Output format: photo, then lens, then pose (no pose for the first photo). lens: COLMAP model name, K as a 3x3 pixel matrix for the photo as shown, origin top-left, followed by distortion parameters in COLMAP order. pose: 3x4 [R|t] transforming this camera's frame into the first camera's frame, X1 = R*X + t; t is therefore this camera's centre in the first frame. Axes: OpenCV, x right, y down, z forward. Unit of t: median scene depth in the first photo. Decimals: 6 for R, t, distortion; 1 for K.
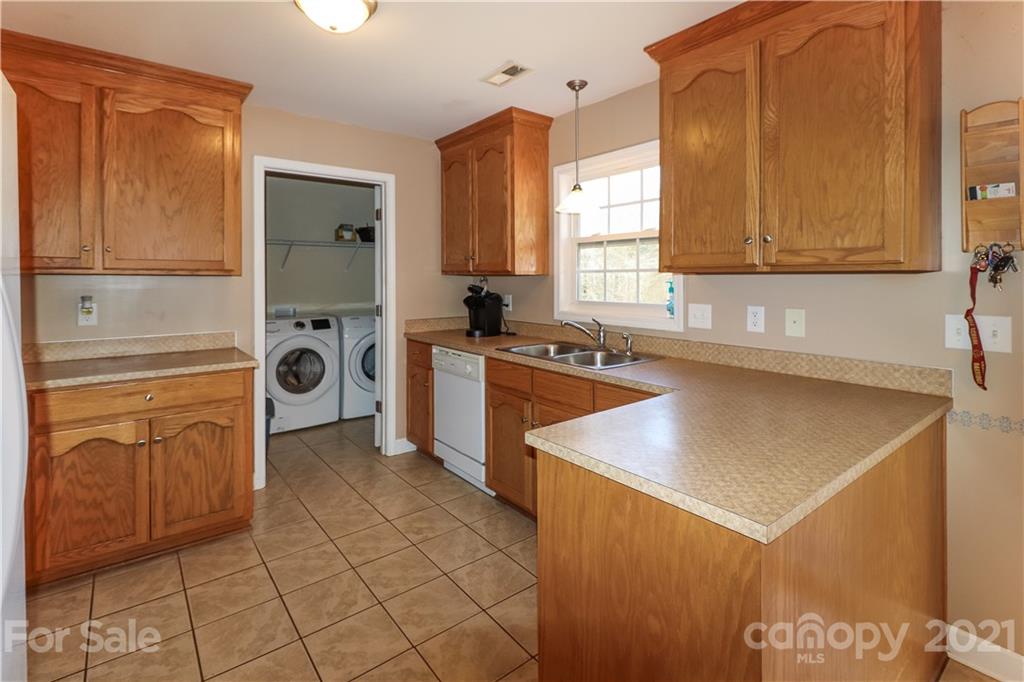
lens RADIAL K [[470.4, 0, 552.2], [0, 470.4, 287.0], [0, 0, 1]] dist [0.021747, -0.018449]
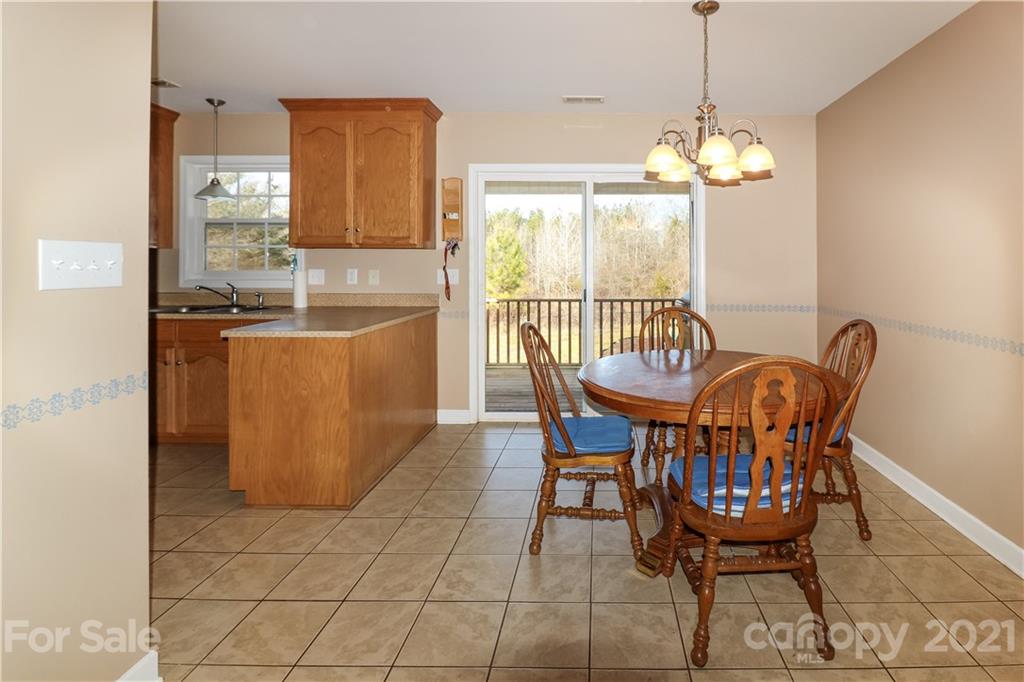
lens RADIAL K [[483.8, 0, 553.2], [0, 483.8, 265.5], [0, 0, 1]] dist [-0.001275, -0.000113]
pose [[0.705271, 0.007623, 0.708897, -0.213940], [0.006060, 0.999841, -0.016781, 0.045302], [-0.708912, 0.016131, 0.705113, -0.541072]]
